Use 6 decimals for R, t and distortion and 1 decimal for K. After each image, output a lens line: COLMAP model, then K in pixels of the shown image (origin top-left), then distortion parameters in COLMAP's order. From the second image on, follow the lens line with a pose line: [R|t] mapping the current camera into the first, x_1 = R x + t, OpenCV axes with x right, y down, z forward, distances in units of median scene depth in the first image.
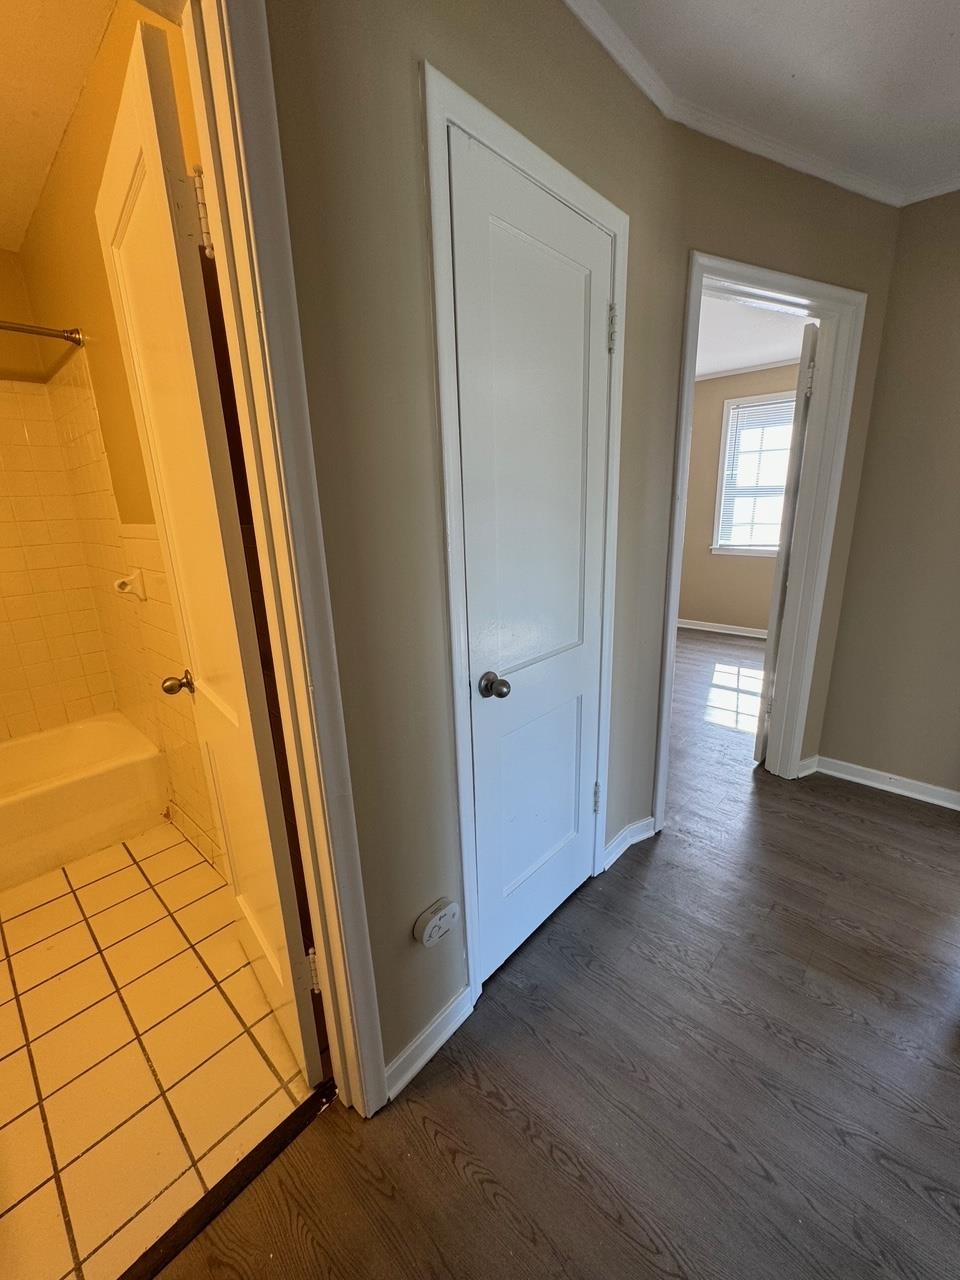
lens RADIAL K [[510.3, 0, 480.6], [0, 510.3, 637.4], [0, 0, 1]] dist [-0.001395, -0.000392]
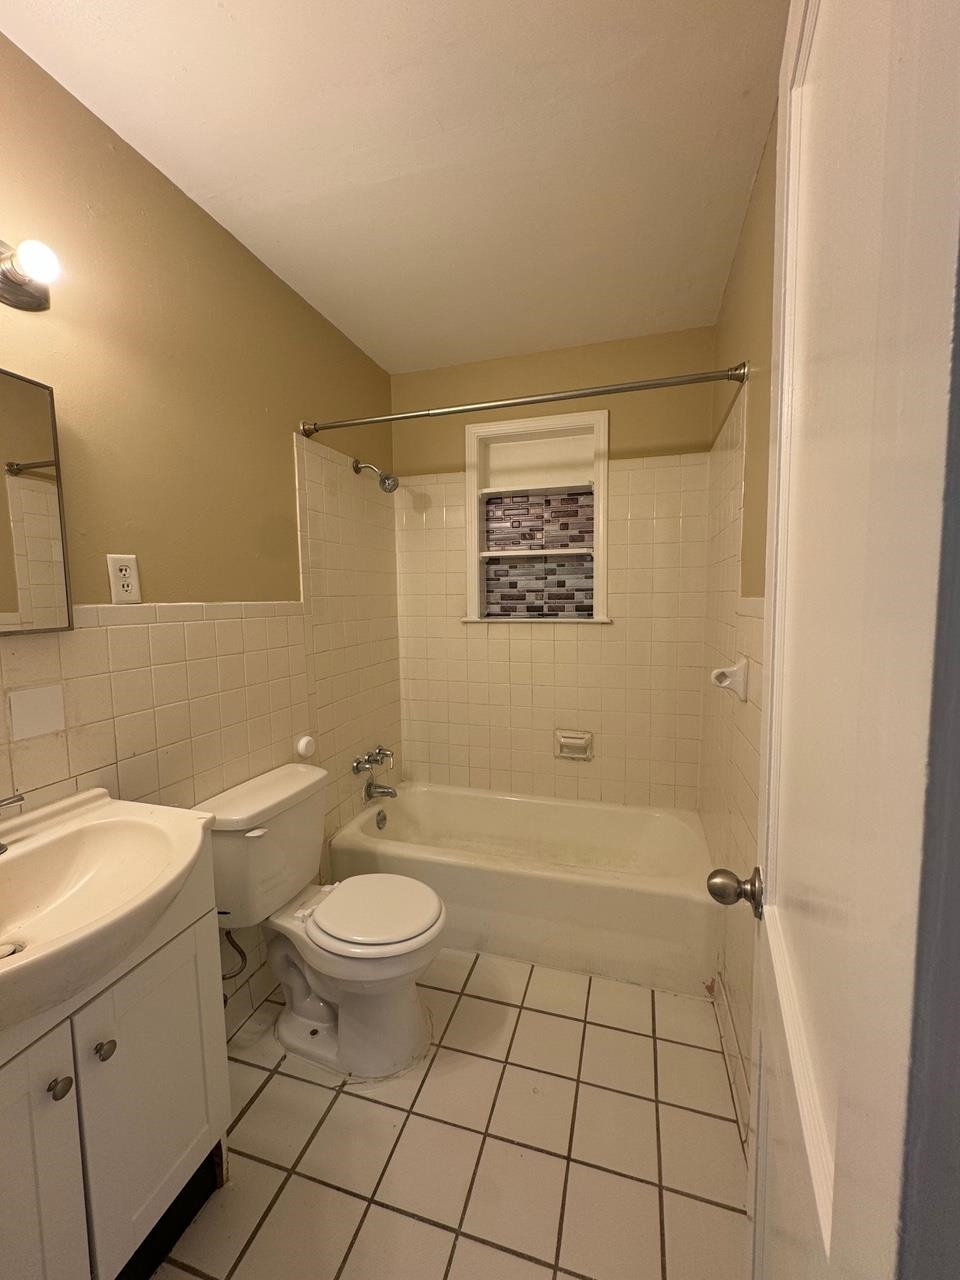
lens RADIAL K [[510.3, 0, 483.2], [0, 510.3, 637.2], [0, 0, 1]] dist [-0.001395, -0.000392]
pose [[0.433326, 0.100344, -0.895633, -0.187771], [-0.238318, 0.971165, -0.006497, -0.070340], [0.869156, 0.216261, 0.444745, 0.348746]]
